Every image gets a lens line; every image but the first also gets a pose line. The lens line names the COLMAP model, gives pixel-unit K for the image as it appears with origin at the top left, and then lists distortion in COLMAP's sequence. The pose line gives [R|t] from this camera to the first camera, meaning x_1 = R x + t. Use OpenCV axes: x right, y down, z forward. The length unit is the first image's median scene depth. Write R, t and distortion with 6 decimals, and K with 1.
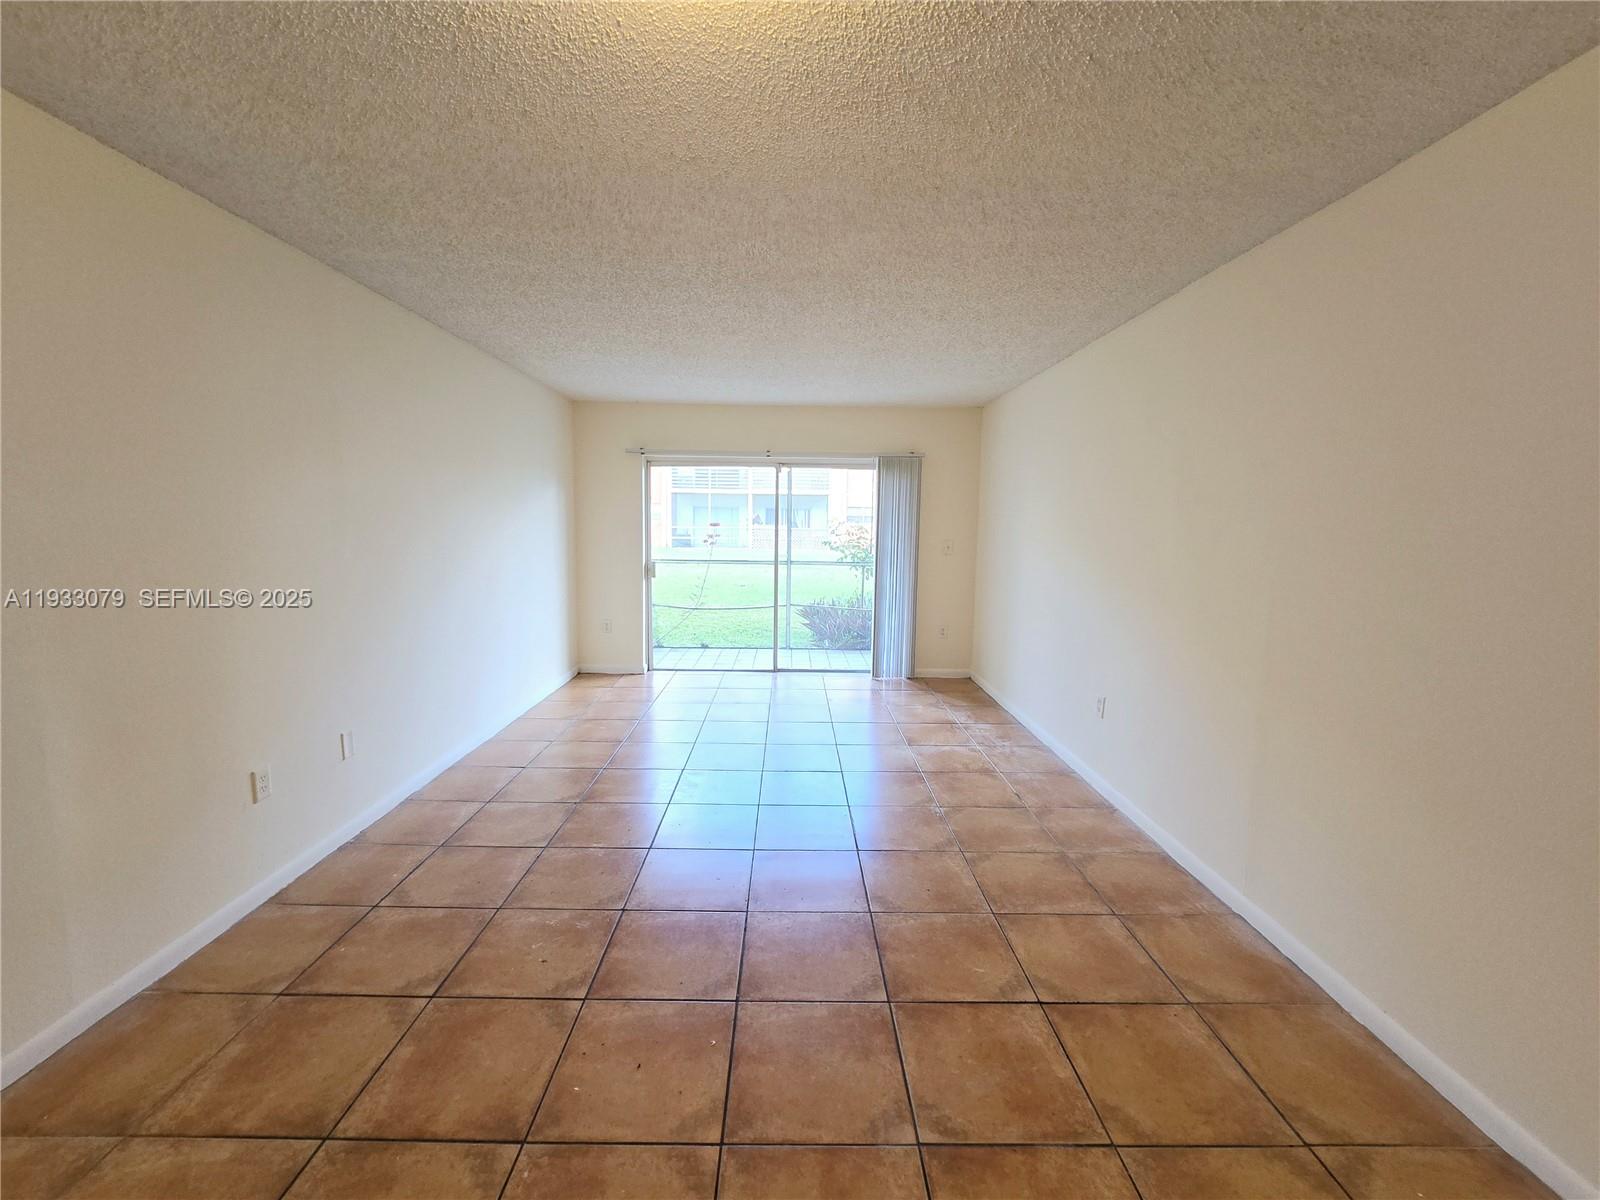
lens RADIAL K [[655.3, 0, 795.0], [0, 655.3, 589.1], [0, 0, 1]] dist [-0.004170, -0.000139]
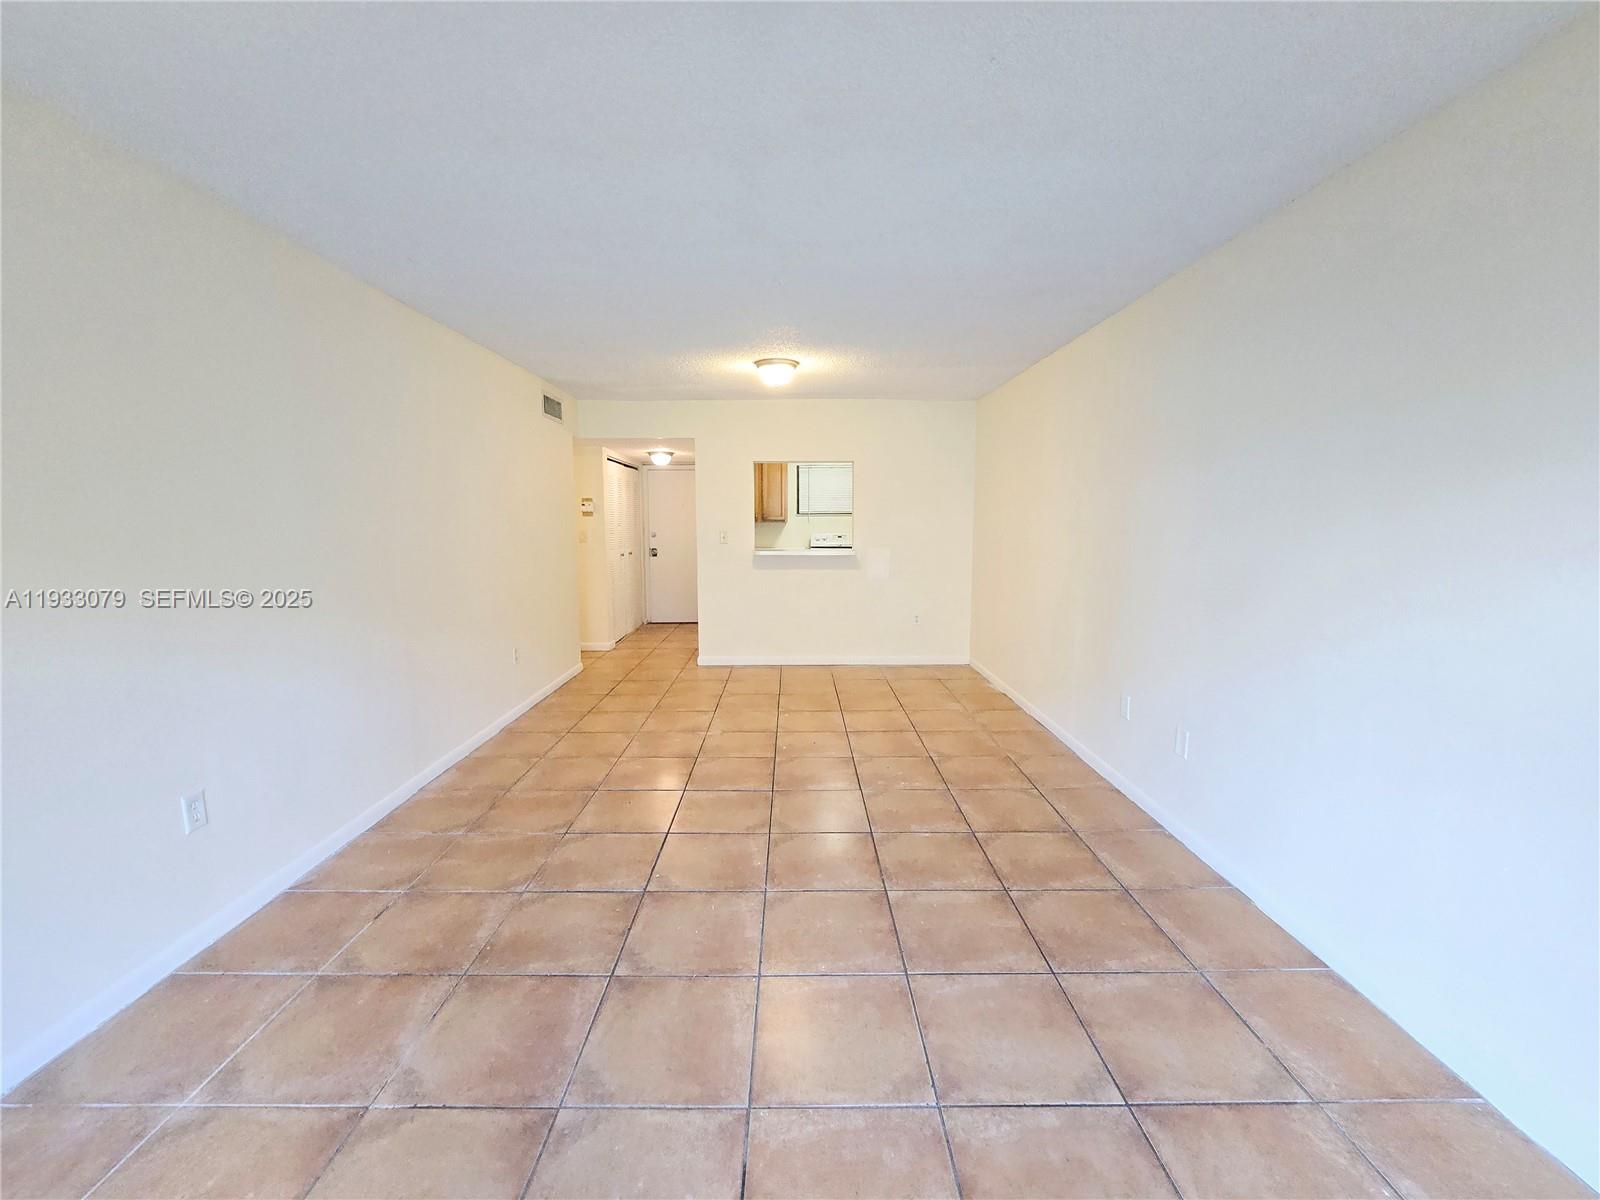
lens RADIAL K [[651.3, 0, 794.5], [0, 651.3, 588.7], [0, 0, 1]] dist [-0.002642, -0.000145]
pose [[-0.999853, -0.017136, -0.000677, -0.084392], [-0.016883, 0.976653, 0.214157, -0.174231], [-0.003009, 0.214137, -0.976799, 1.736998]]
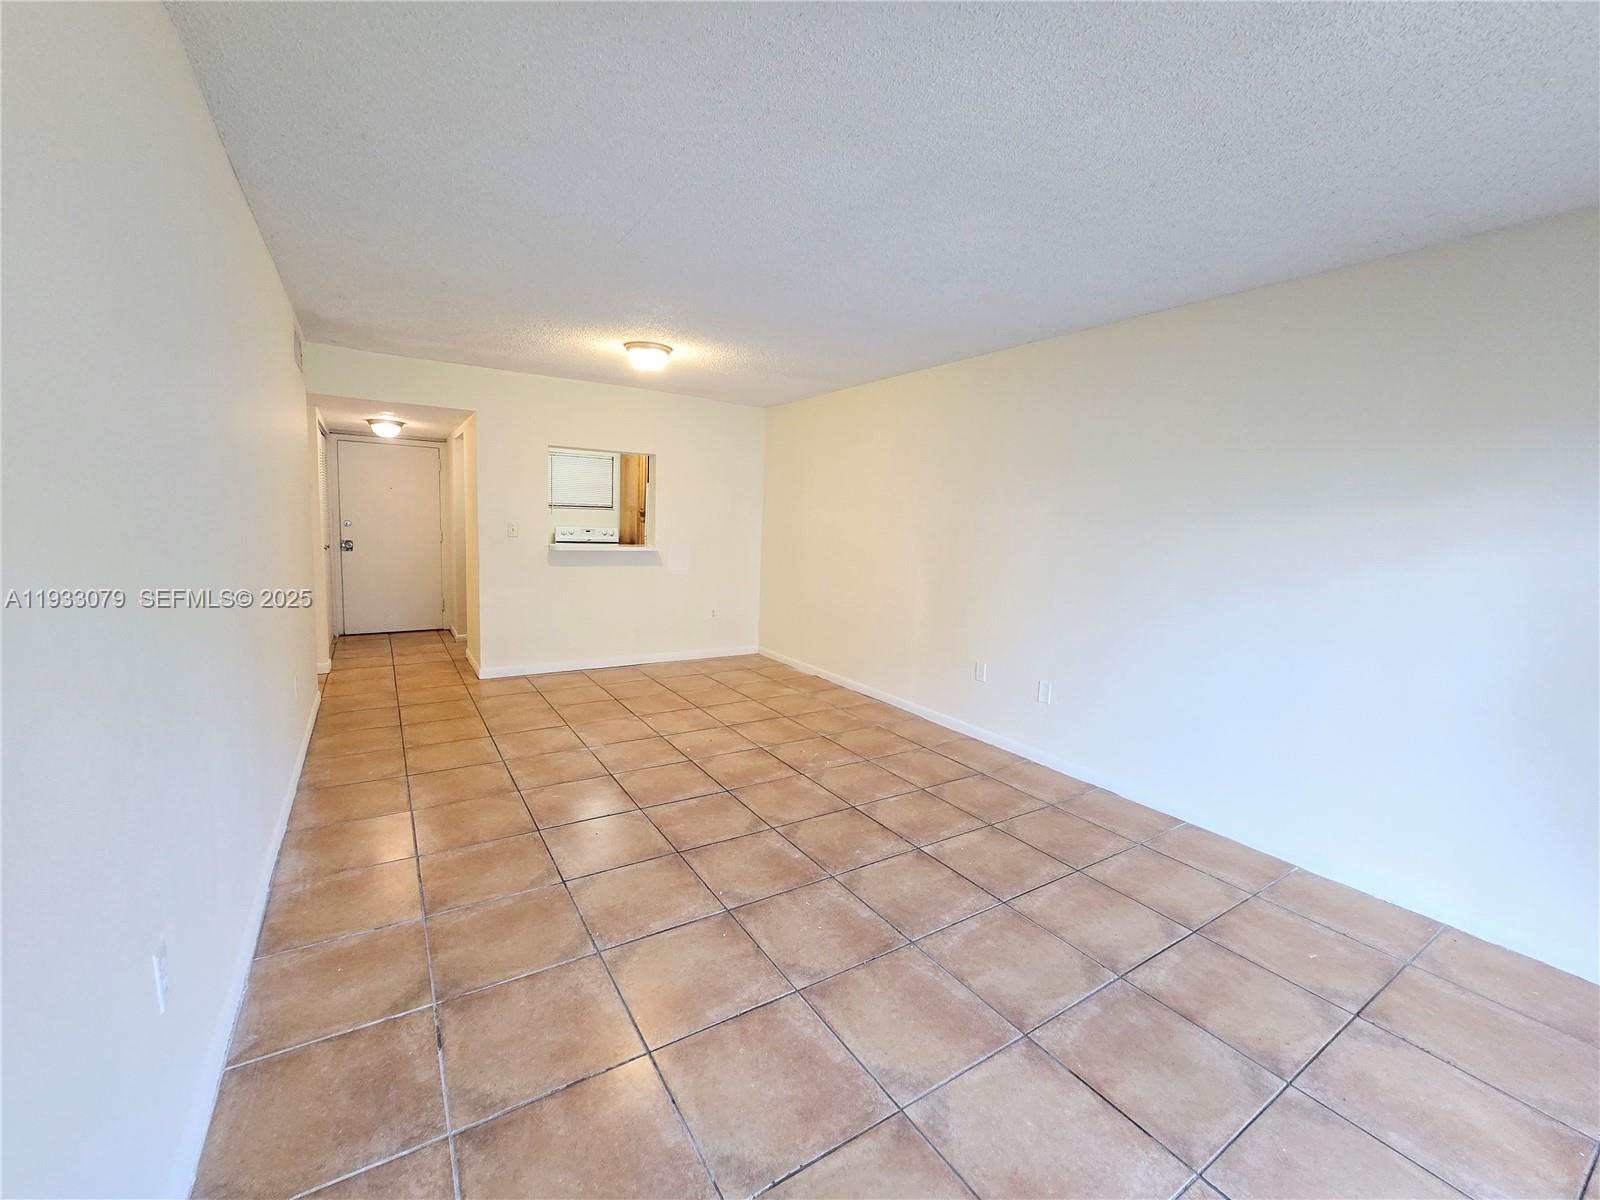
lens RADIAL K [[651.3, 0, 794.5], [0, 651.3, 588.7], [0, 0, 1]] dist [-0.002642, -0.000145]
pose [[-0.844667, 0.006474, -0.535253, 0.412345], [-0.108862, 0.976953, 0.183608, -0.144036], [0.524106, 0.213356, -0.824495, 1.617551]]
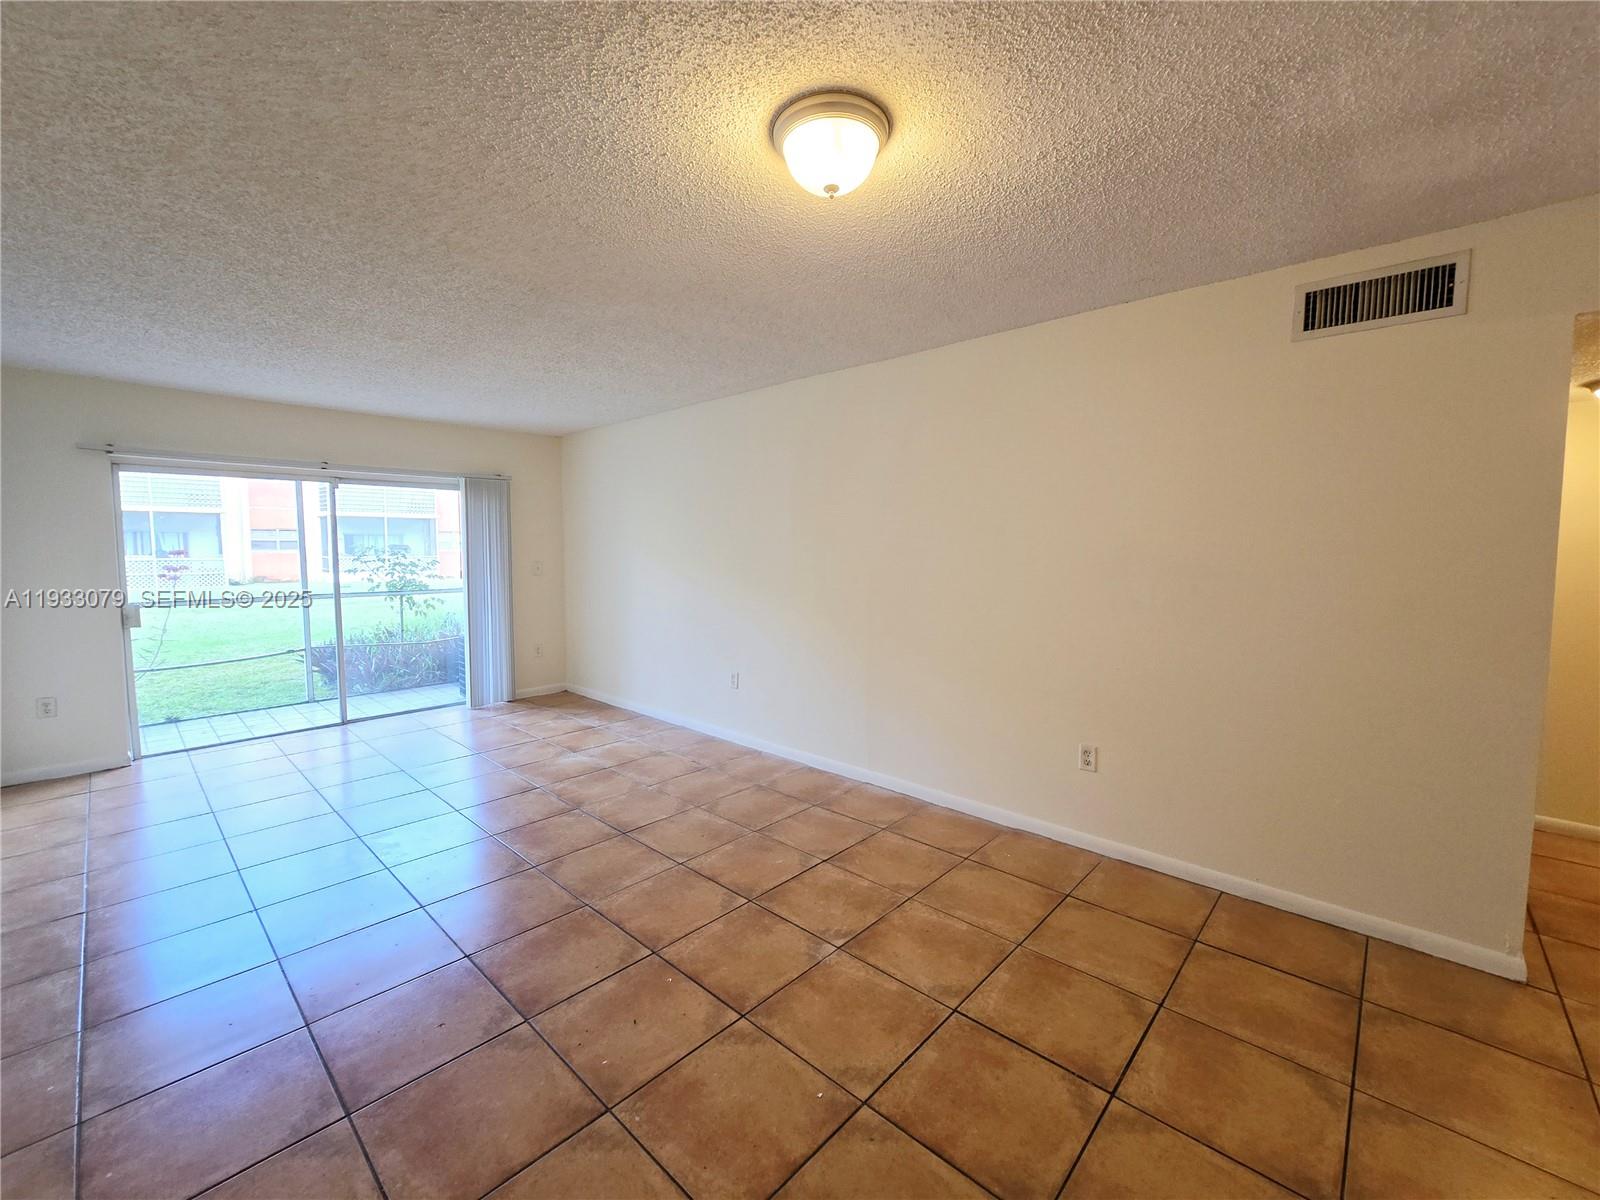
lens RADIAL K [[655.3, 0, 795.0], [0, 655.3, 589.1], [0, 0, 1]] dist [-0.004170, -0.000139]
pose [[0.688820, -0.062007, 0.722275, -0.443406], [0.087697, 0.996145, 0.001884, 0.005097], [-0.719608, 0.062044, 0.691603, -0.012651]]
